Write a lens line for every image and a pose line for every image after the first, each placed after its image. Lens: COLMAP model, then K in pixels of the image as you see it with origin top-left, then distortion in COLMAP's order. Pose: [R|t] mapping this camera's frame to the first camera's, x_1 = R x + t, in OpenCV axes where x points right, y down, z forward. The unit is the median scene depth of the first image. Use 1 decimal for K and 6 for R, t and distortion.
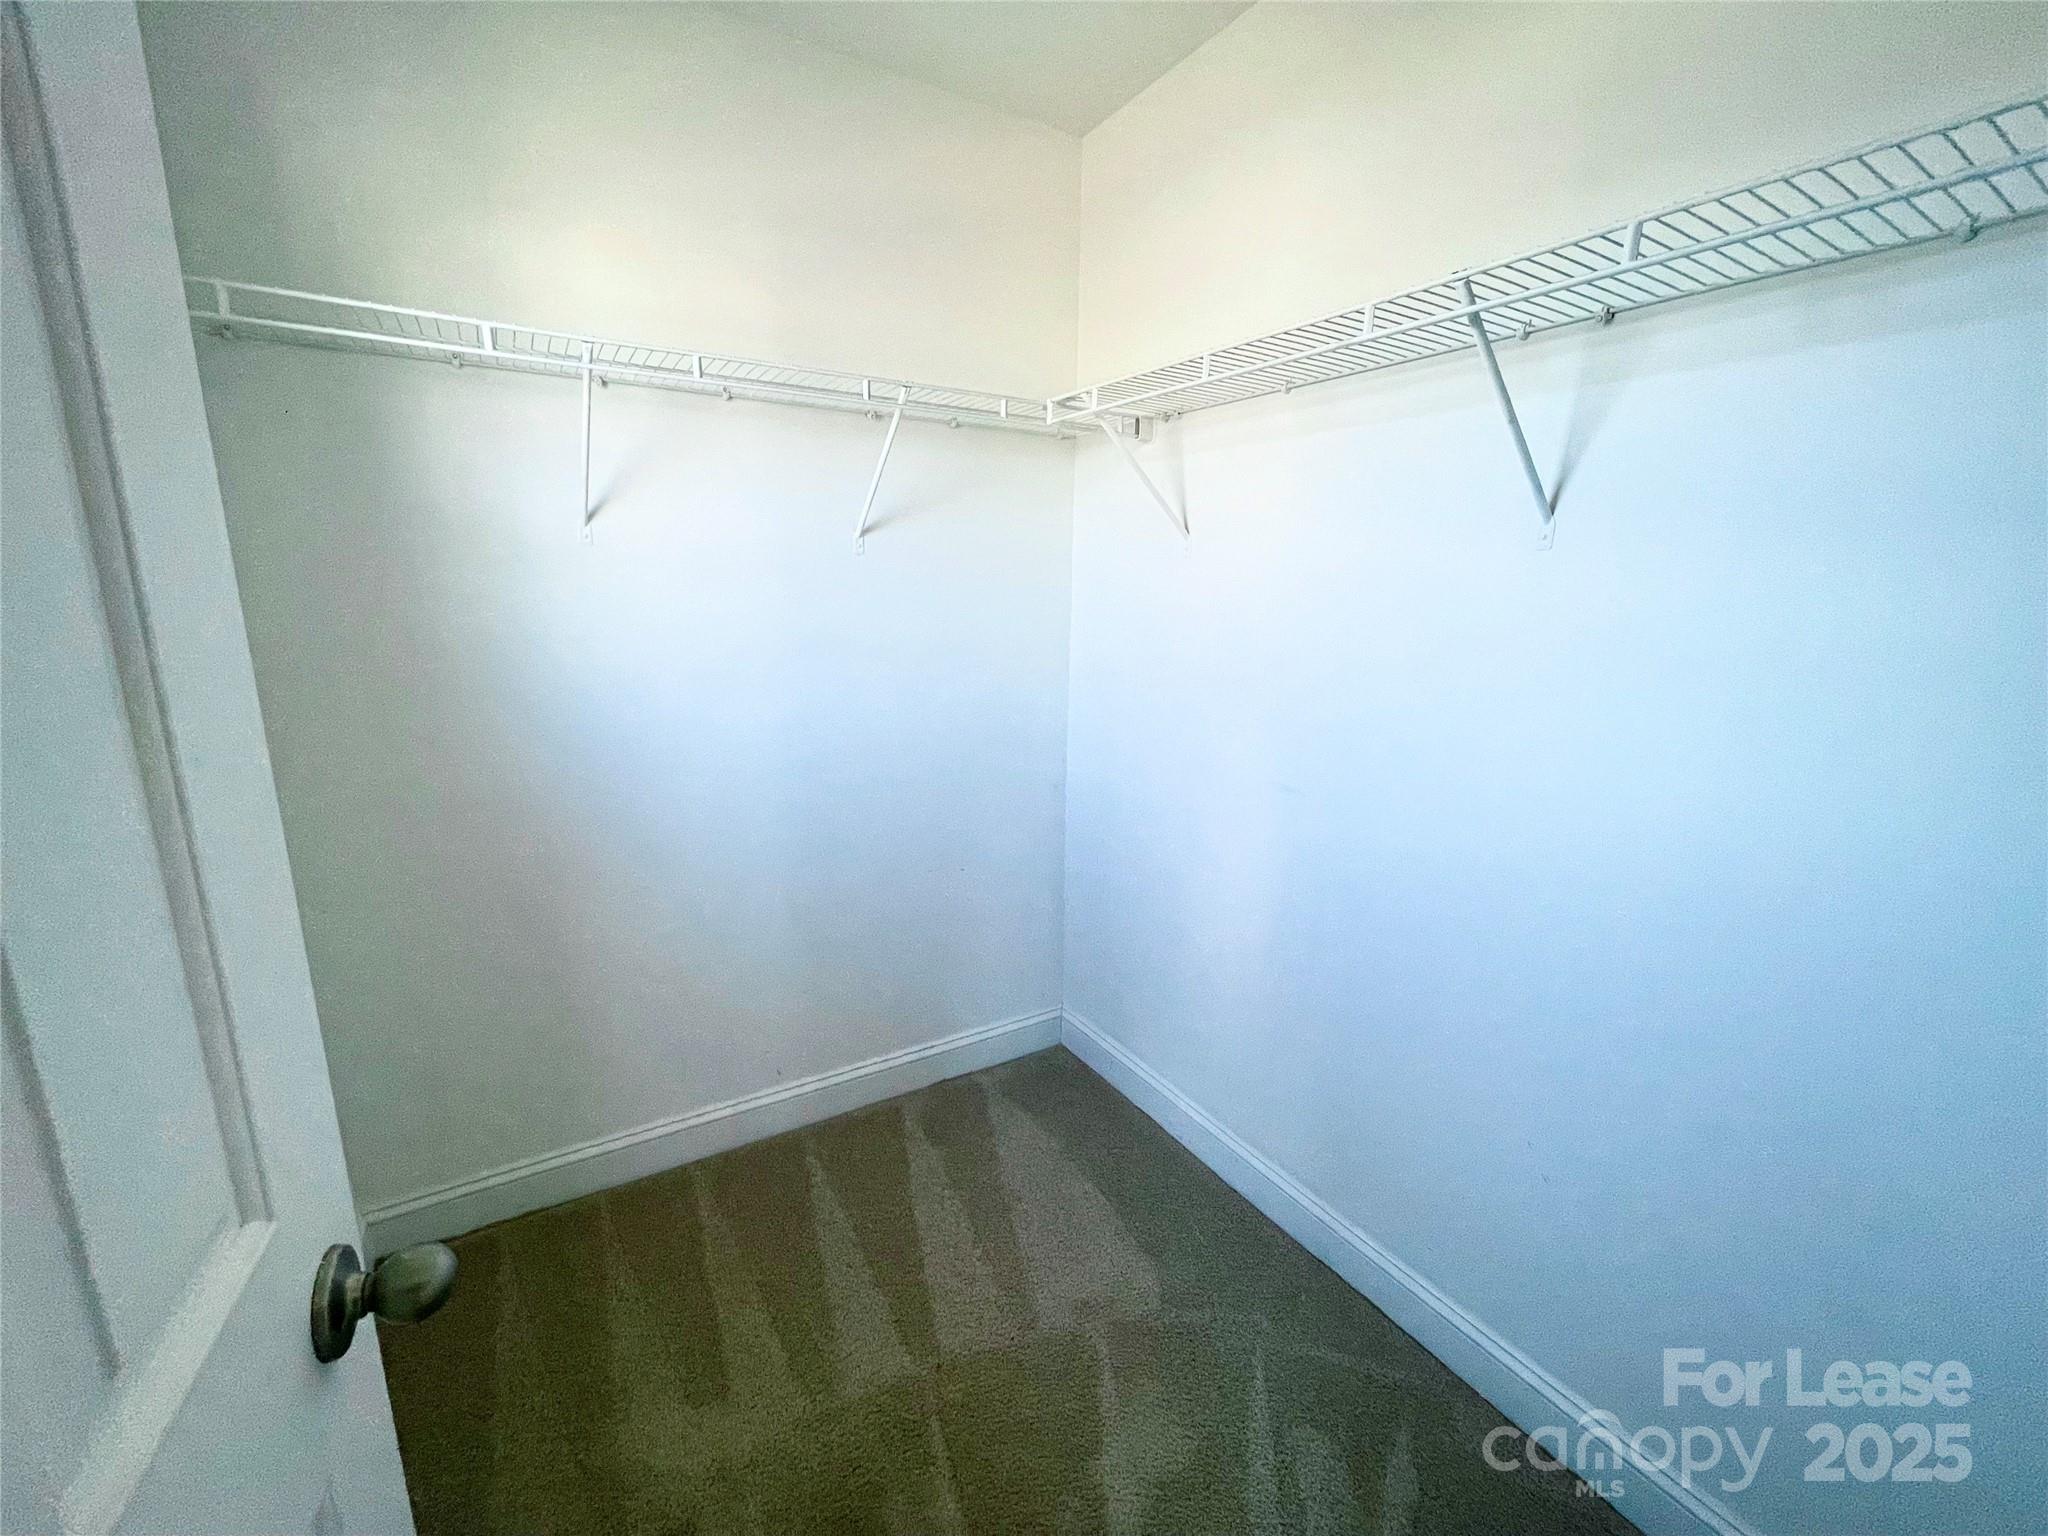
lens RADIAL K [[816.8, 0, 1024.3], [0, 816.8, 770.5], [0, 0, 1]] dist [-0.000285, -0.000927]
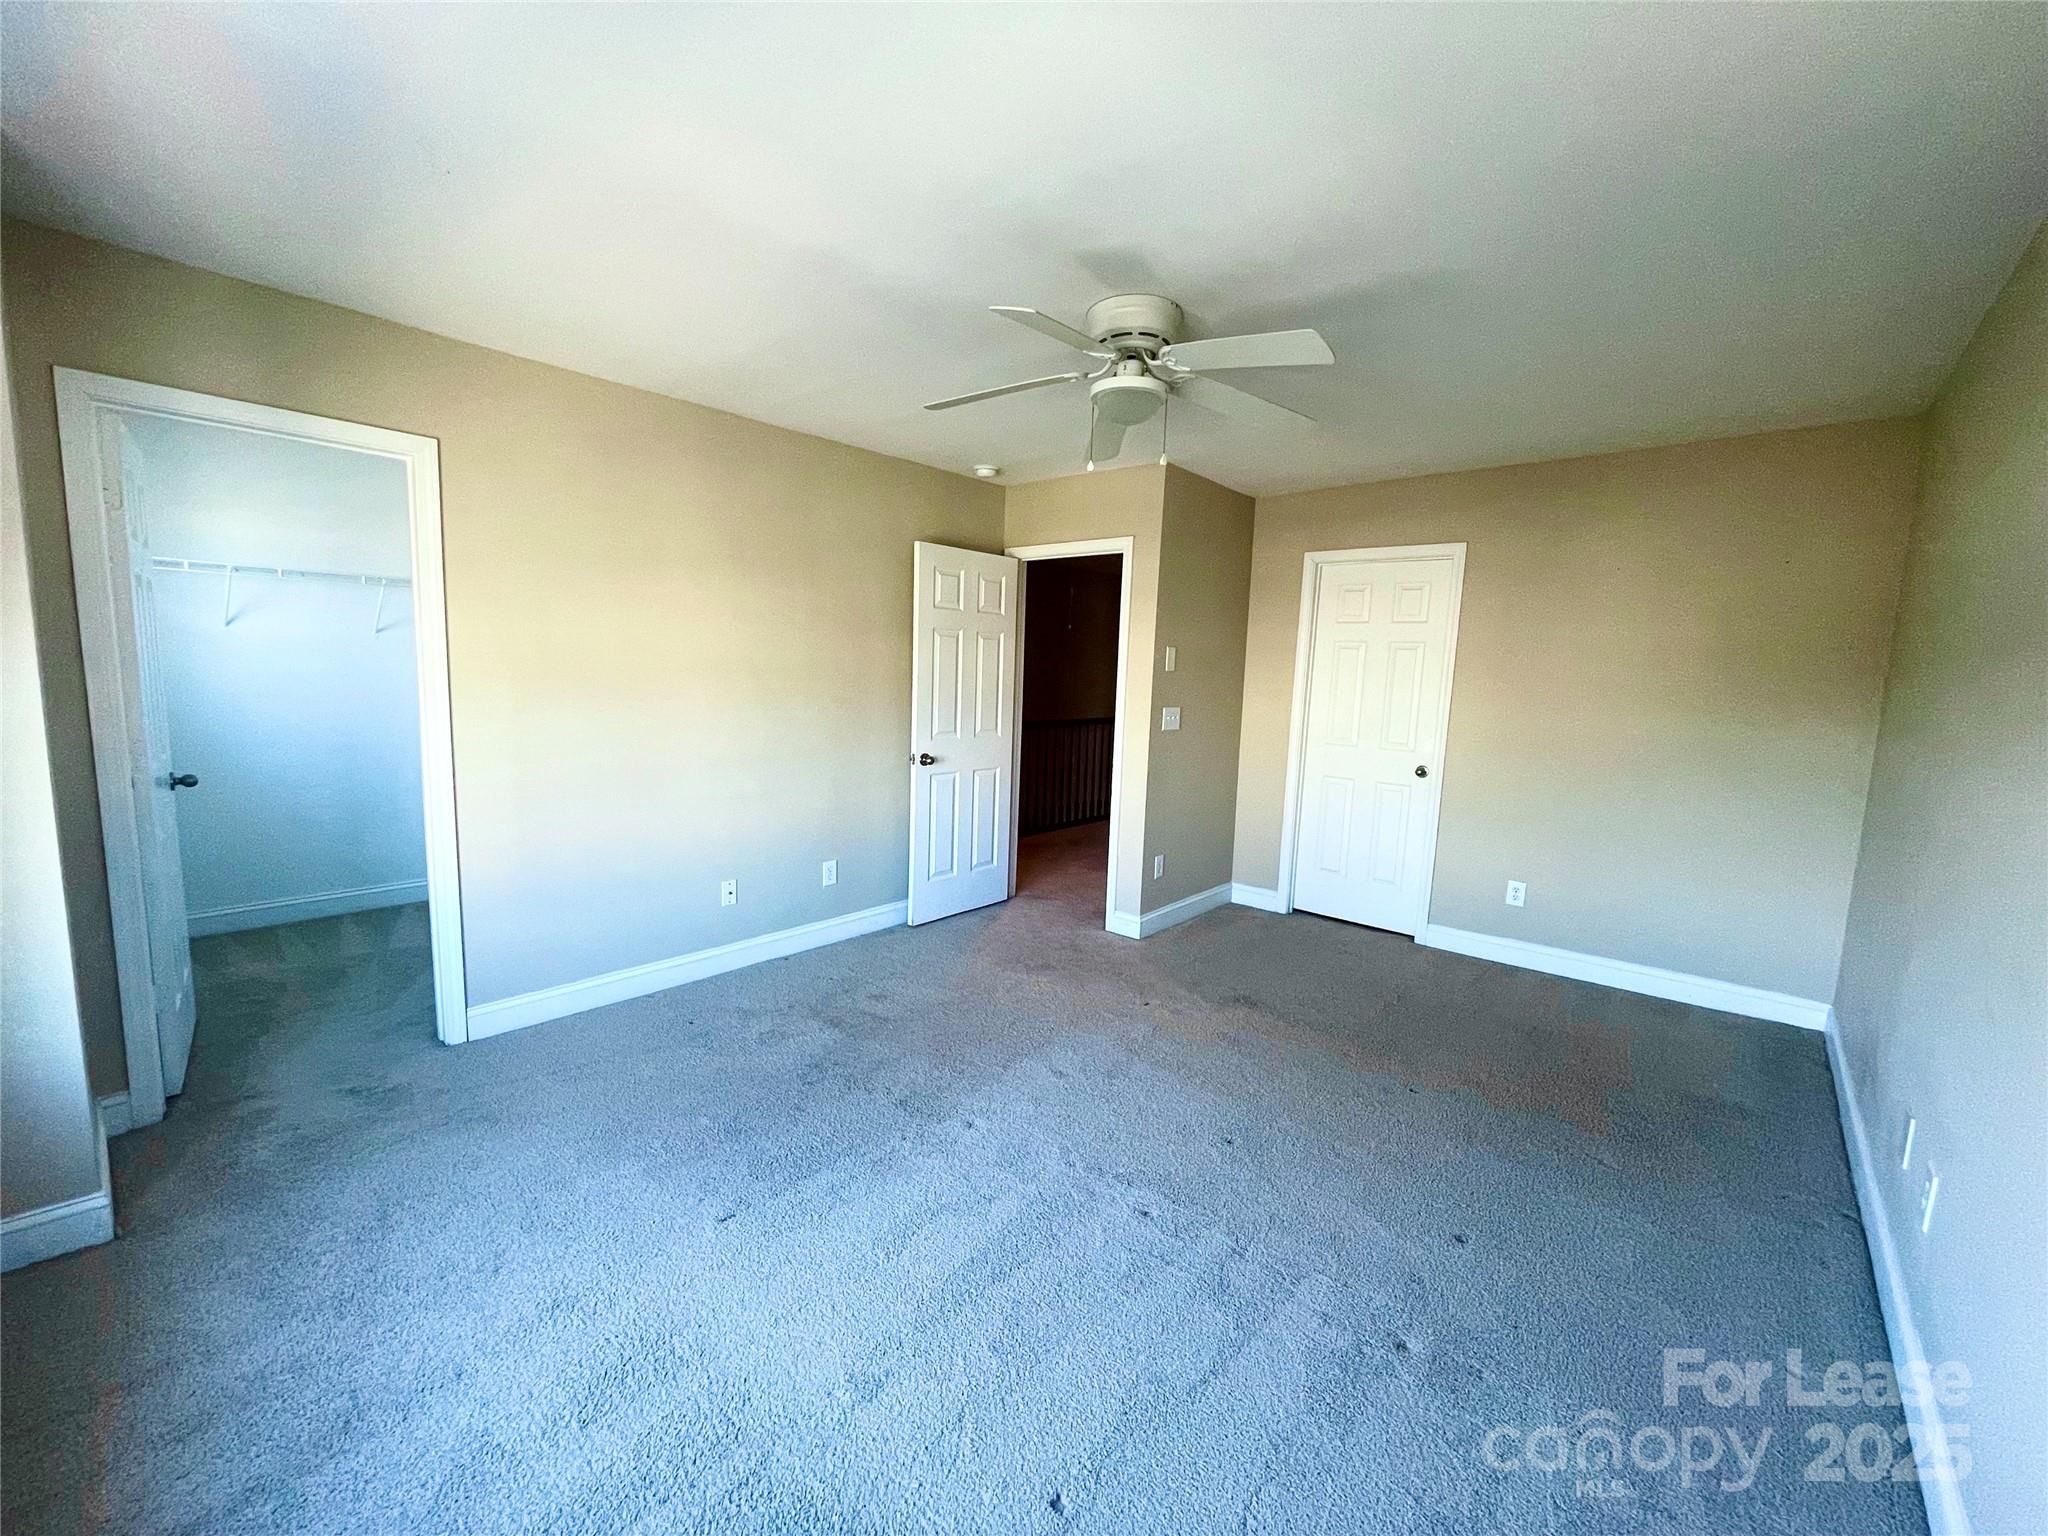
lens RADIAL K [[816.8, 0, 1027.5], [0, 816.8, 761.9], [0, 0, 1]] dist [-0.000285, -0.000927]
pose [[0.953329, -0.016604, 0.301477, 0.960654], [0.045029, 0.995139, -0.087584, 0.402569], [-0.298557, 0.097072, 0.949442, -1.906685]]
